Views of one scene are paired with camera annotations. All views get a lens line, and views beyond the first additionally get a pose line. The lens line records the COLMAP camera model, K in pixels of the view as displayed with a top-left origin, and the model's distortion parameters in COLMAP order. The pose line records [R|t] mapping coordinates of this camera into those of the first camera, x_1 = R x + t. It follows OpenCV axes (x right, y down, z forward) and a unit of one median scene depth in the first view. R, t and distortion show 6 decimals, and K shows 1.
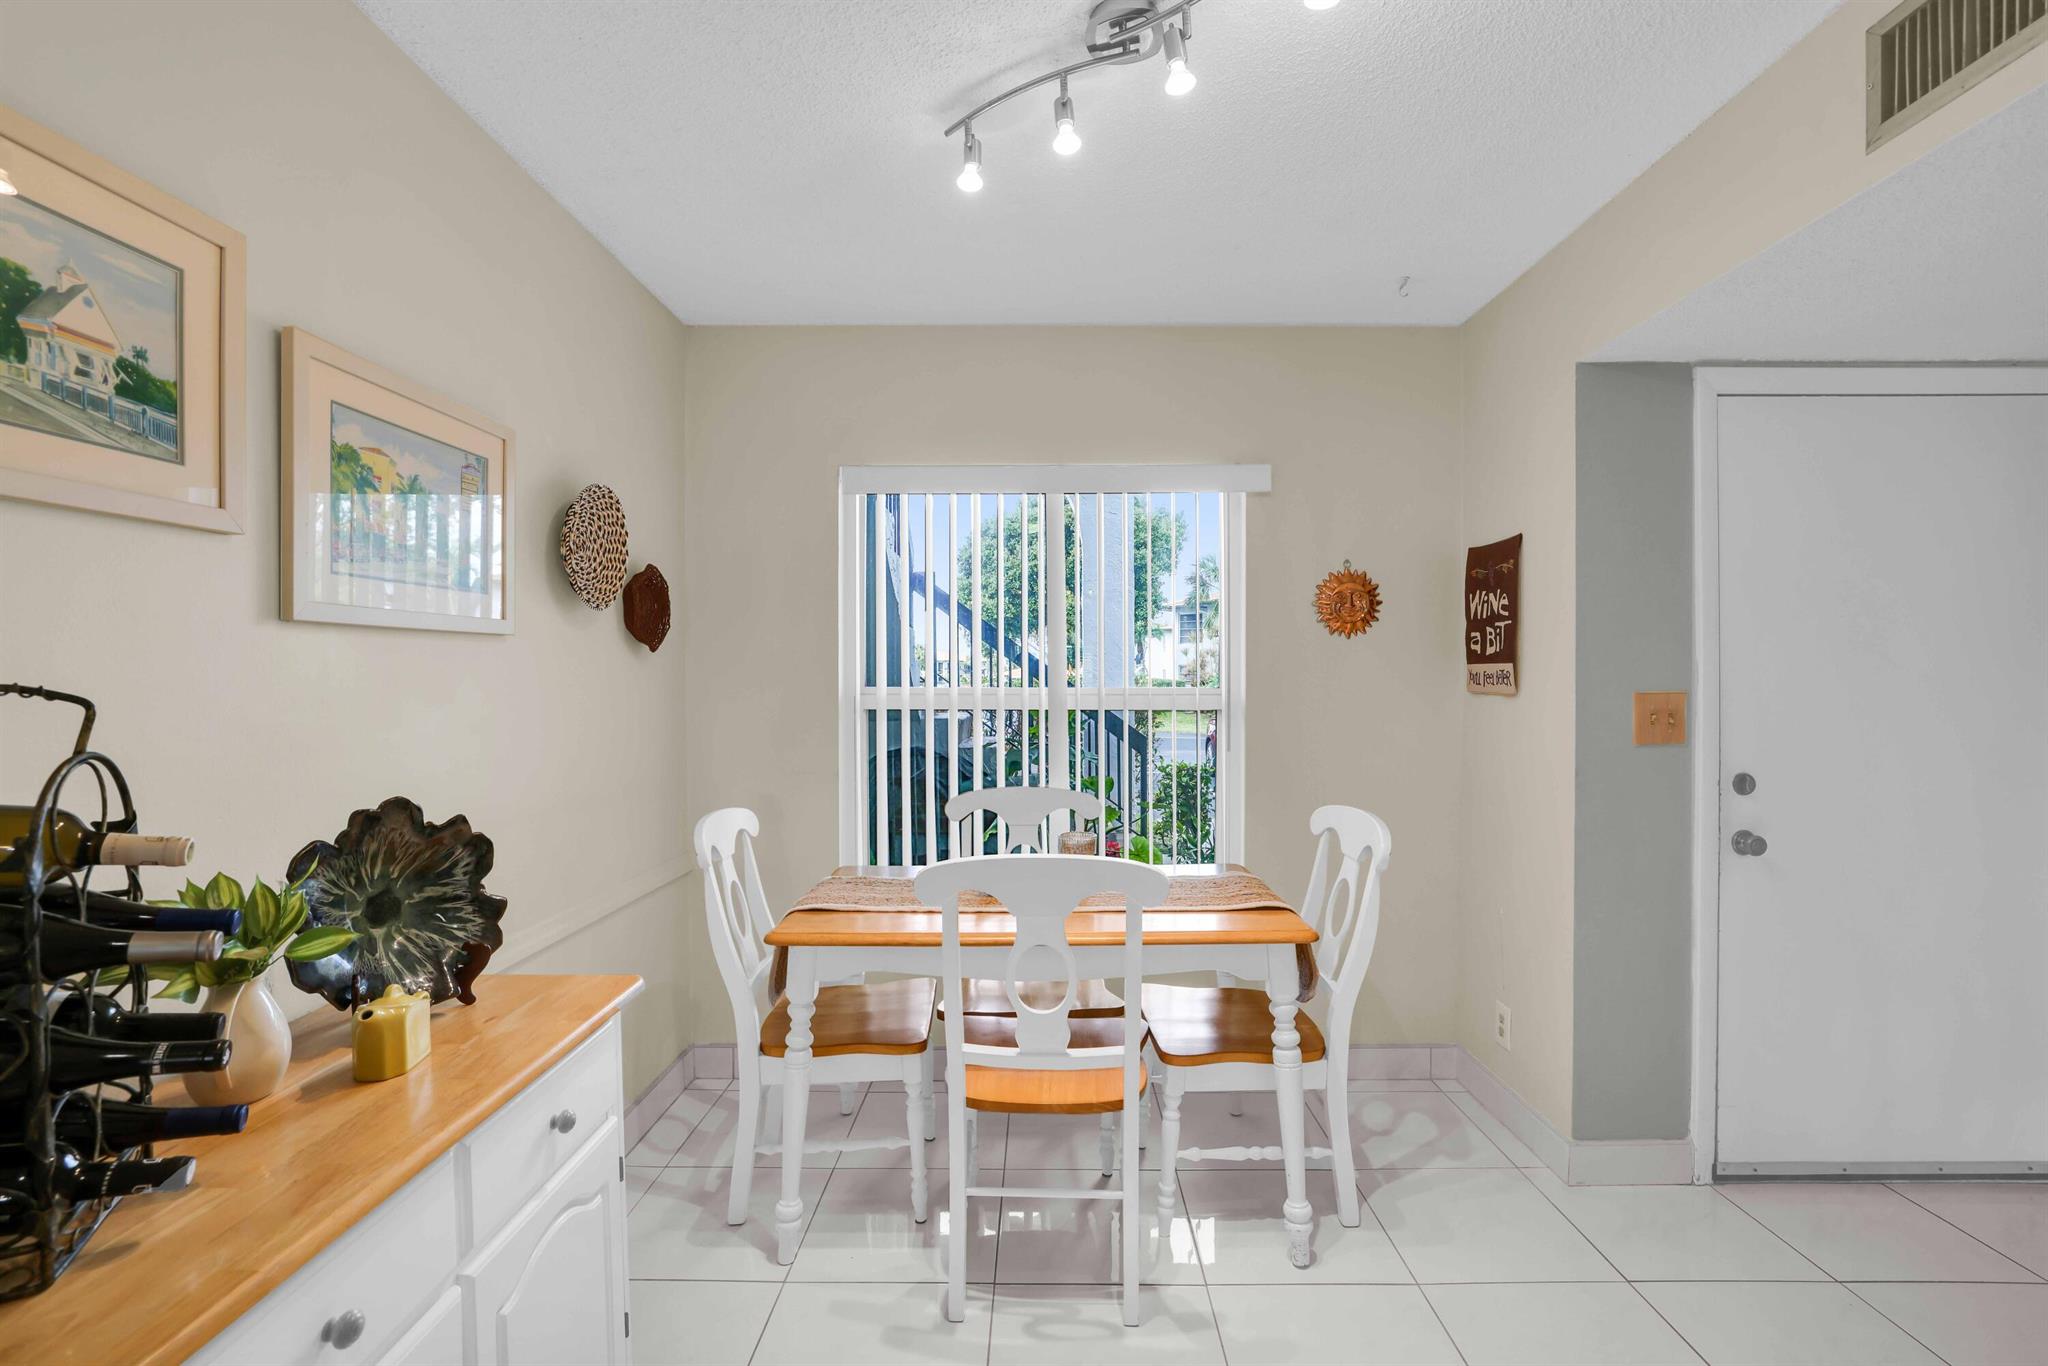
lens RADIAL K [[909.8, 0, 1029.3], [0, 909.8, 693.9], [0, 0, 1]] dist [-0.021328, 0.003403]
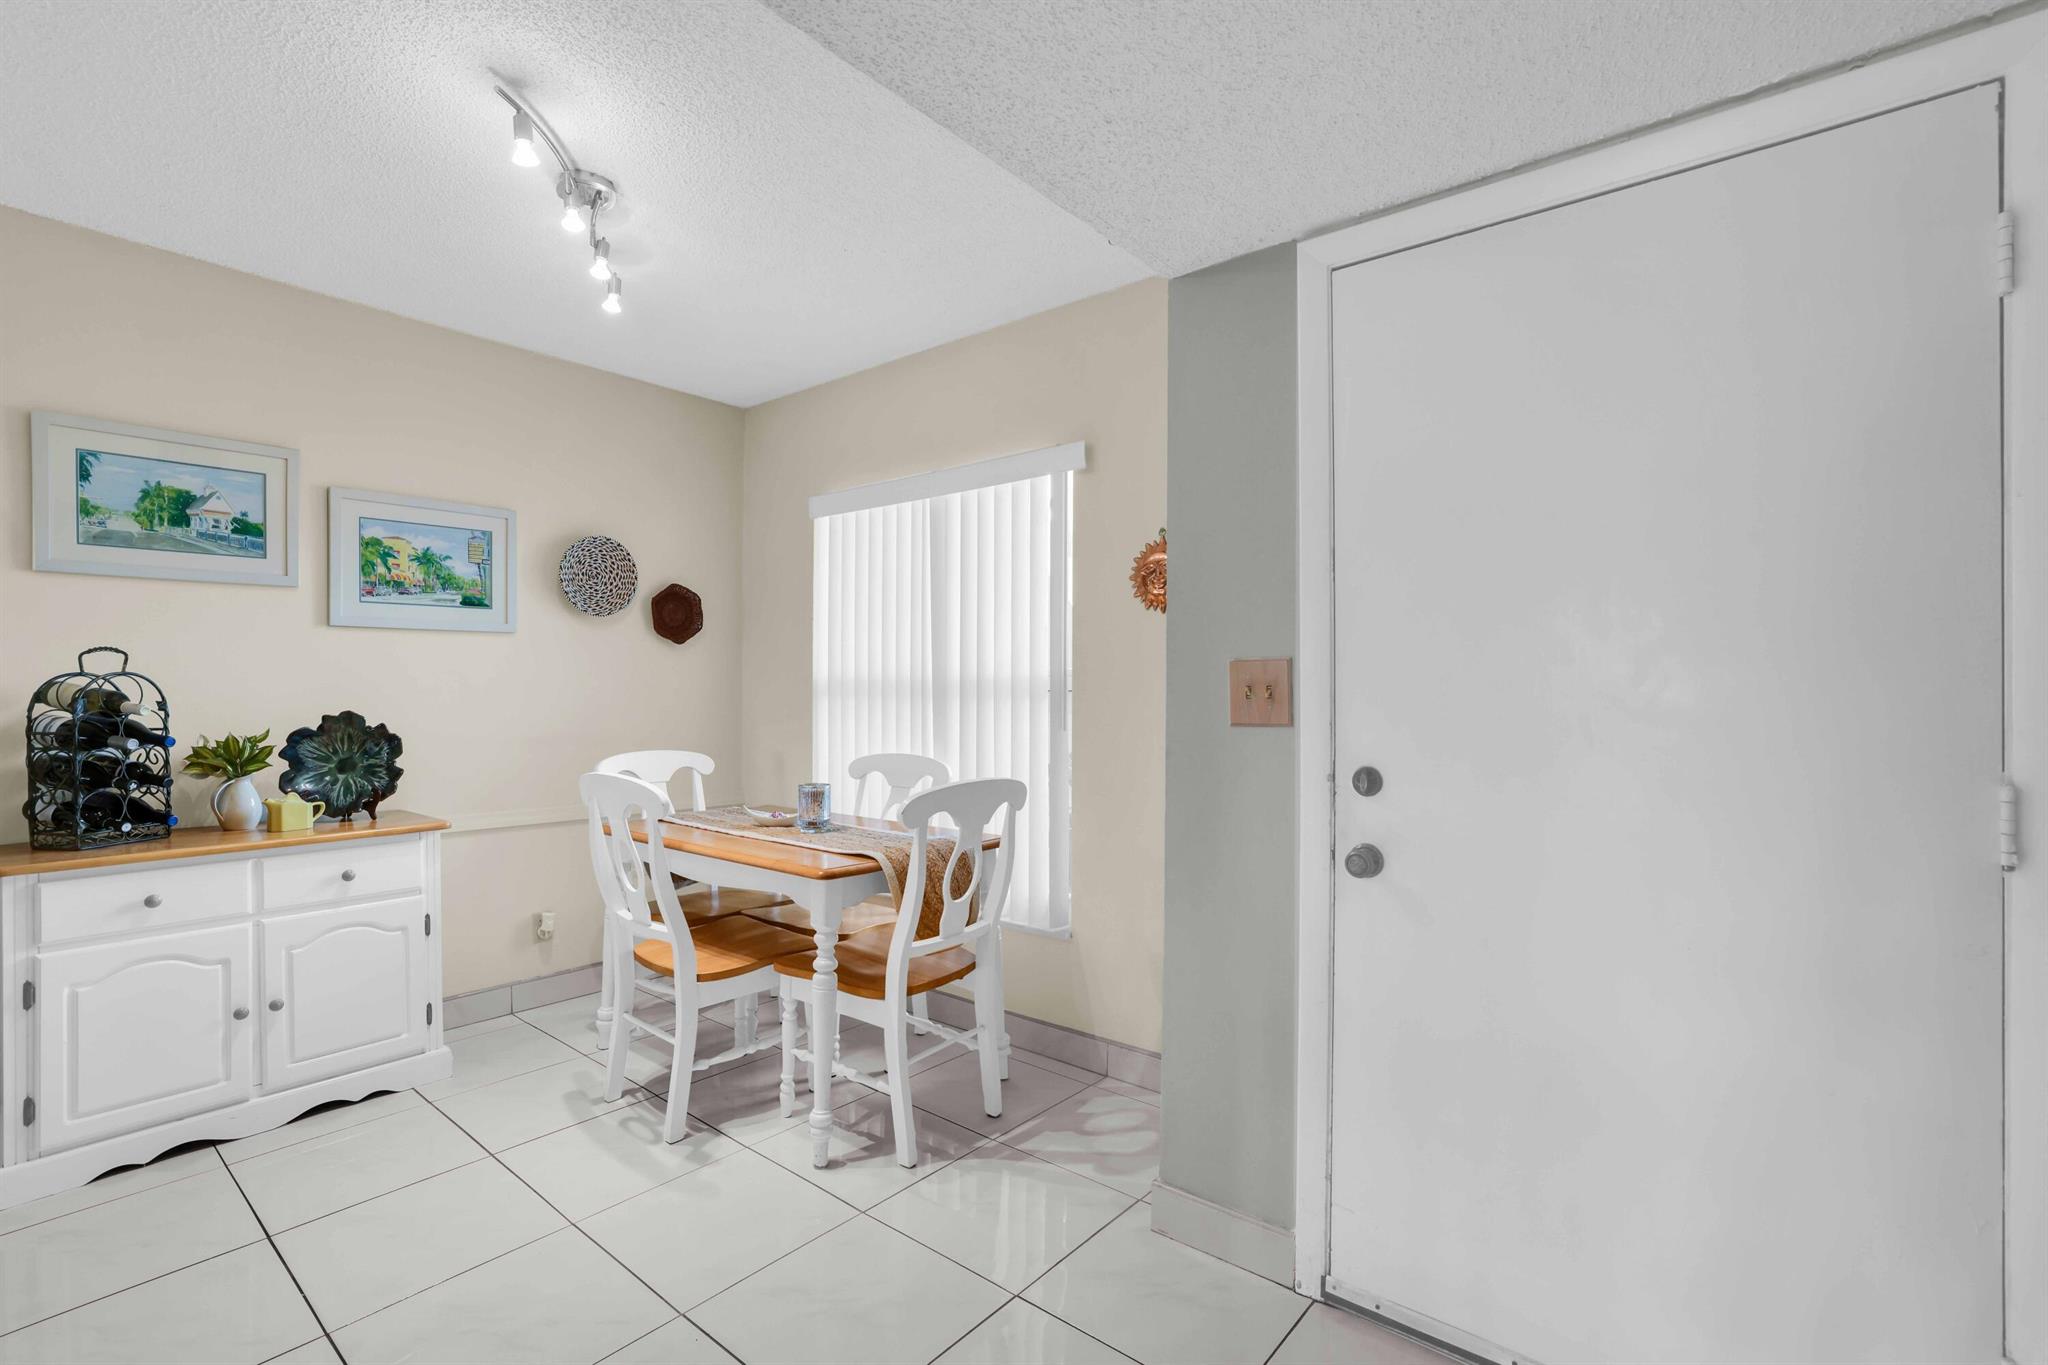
lens RADIAL K [[909.8, 0, 970.9], [0, 909.8, 694.3], [0, 0, 1]] dist [-0.021328, 0.003403]
pose [[0.763670, 0.011263, -0.645509, 1.692964], [-0.016811, 0.999856, -0.002443, 0.059404], [0.645388, 0.012717, 0.763749, 0.358997]]
